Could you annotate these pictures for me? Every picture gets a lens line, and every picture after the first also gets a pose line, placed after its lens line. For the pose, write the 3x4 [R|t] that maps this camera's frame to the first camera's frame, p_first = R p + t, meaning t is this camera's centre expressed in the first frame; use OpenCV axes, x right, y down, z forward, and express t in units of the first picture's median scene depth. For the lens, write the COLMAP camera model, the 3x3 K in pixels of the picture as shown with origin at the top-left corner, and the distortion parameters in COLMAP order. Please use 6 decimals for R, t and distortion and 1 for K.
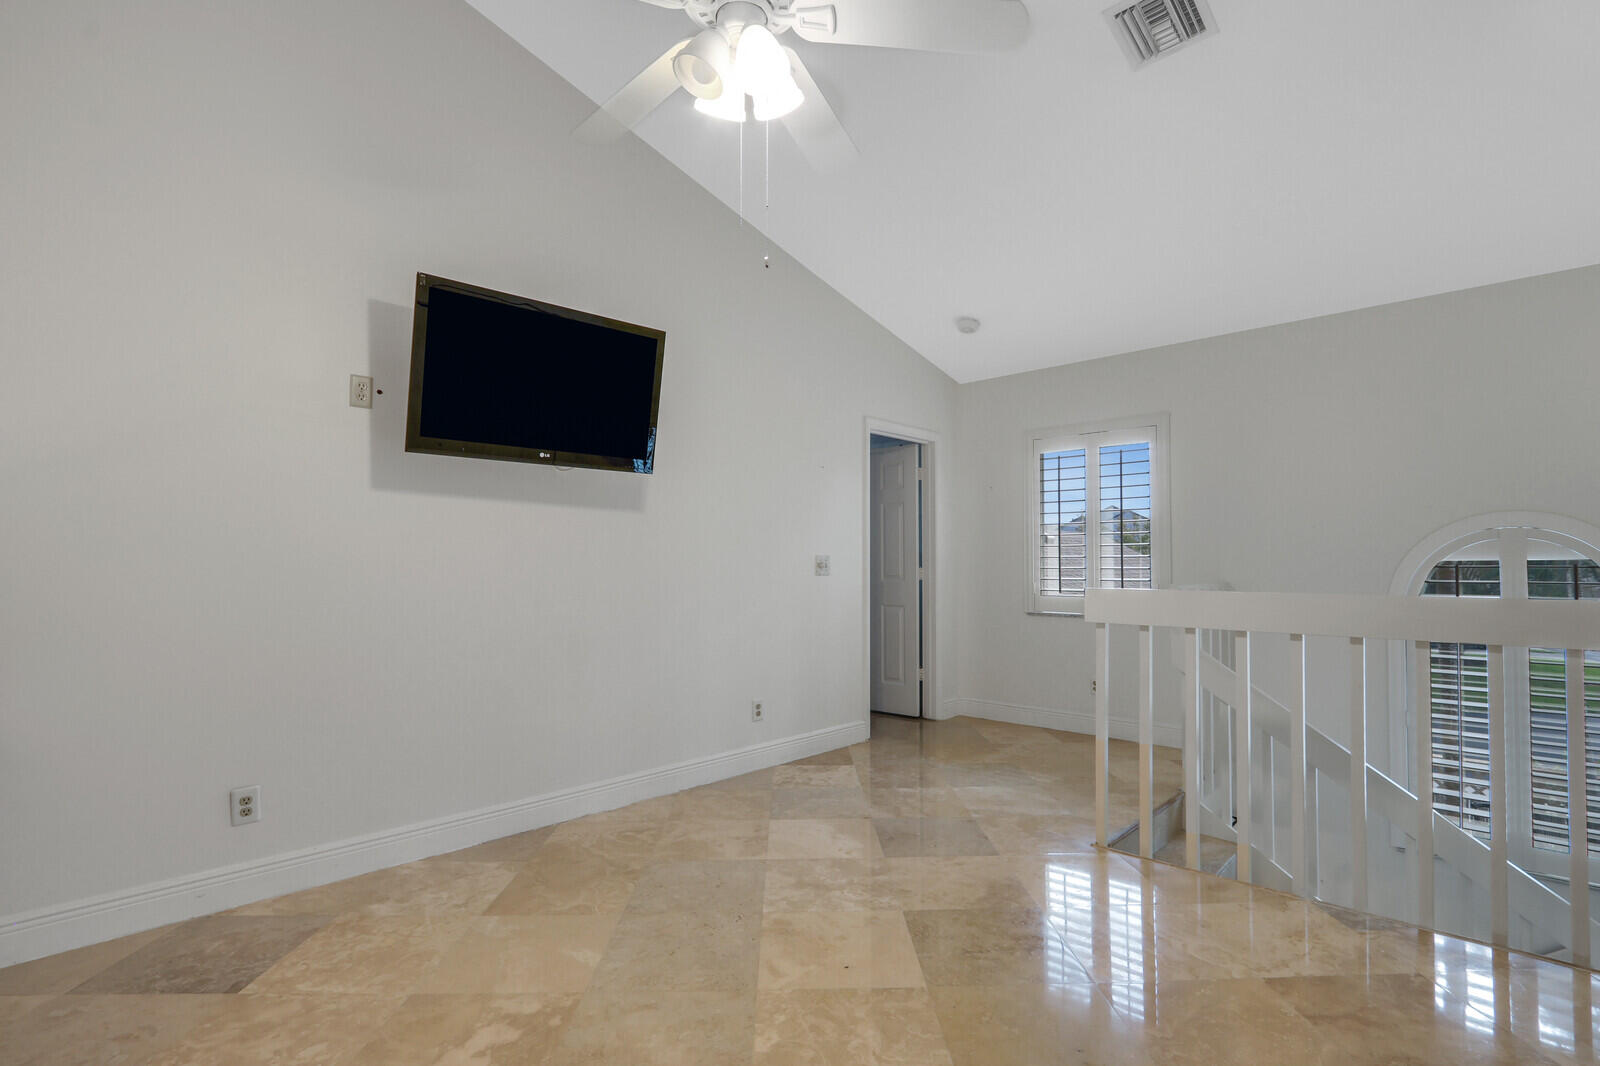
lens RADIAL K [[768.3, 0, 803.1], [0, 768.3, 544.6], [0, 0, 1]] dist [-0.001754, -0.000096]
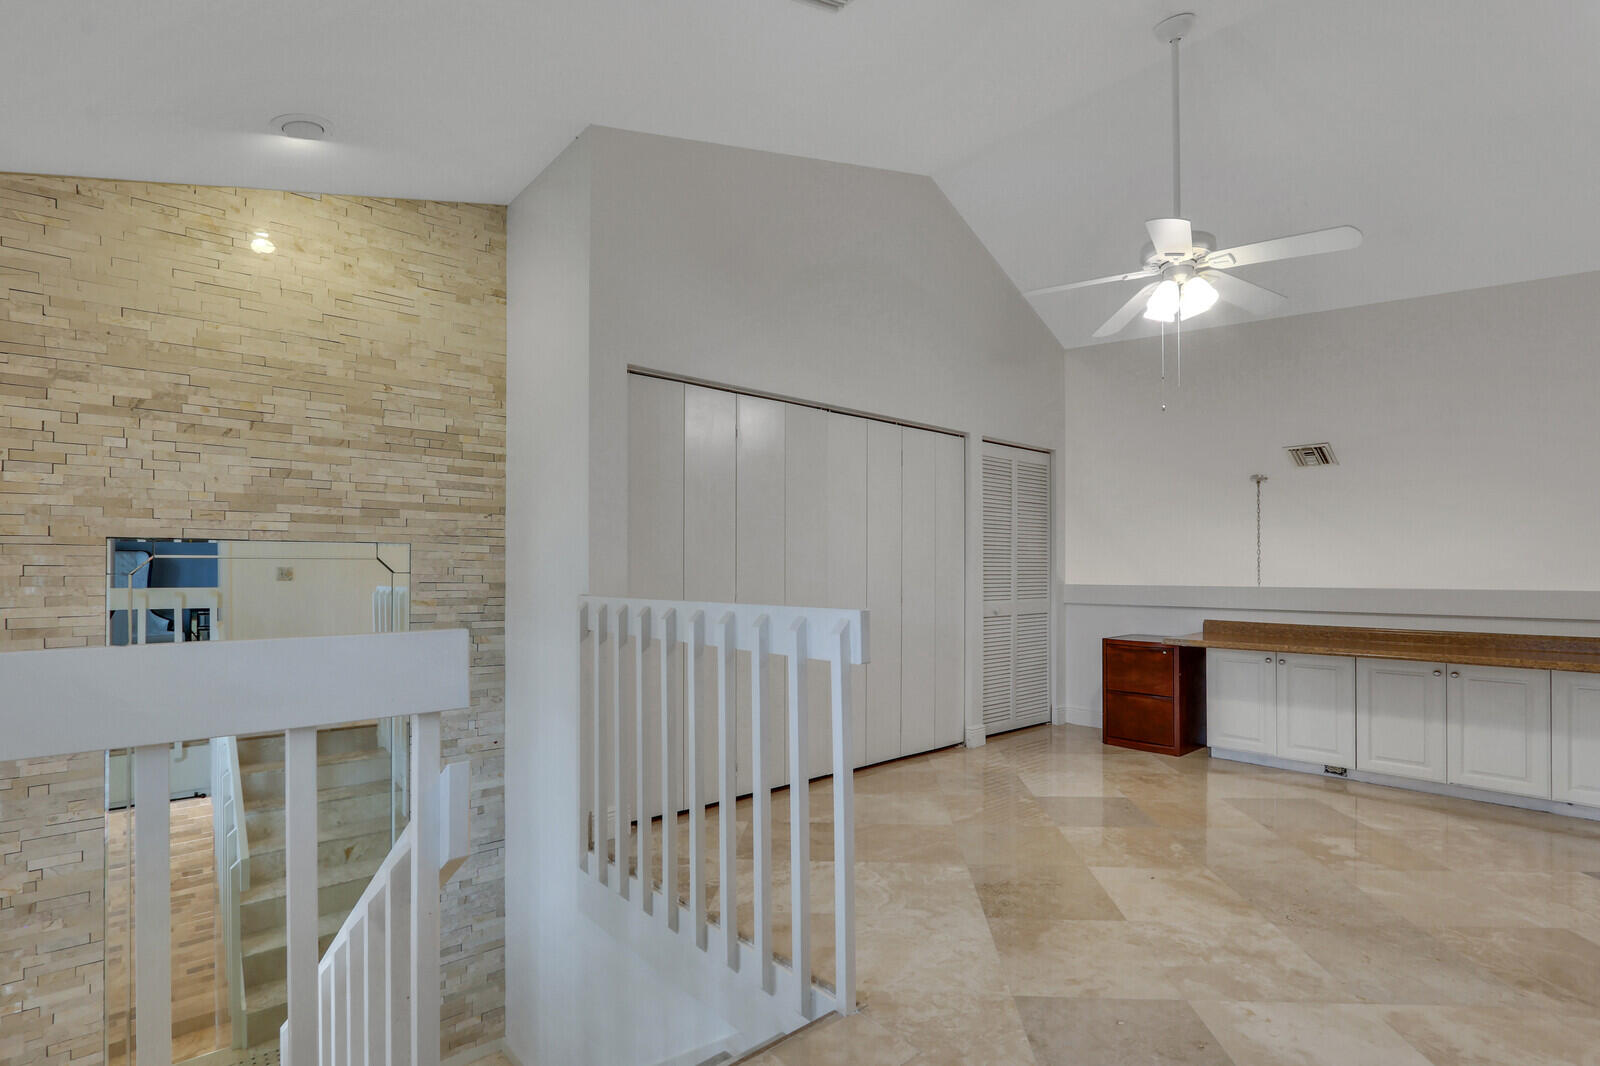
lens RADIAL K [[756.0, 0, 801.9], [0, 756.0, 572.9], [0, 0, 1]] dist [-0.001769, -0.000203]
pose [[-0.994487, 0.000774, 0.104858, 0.426406], [-0.002276, 0.999578, -0.028967, 0.052217], [-0.104837, -0.029046, -0.994065, 1.943033]]
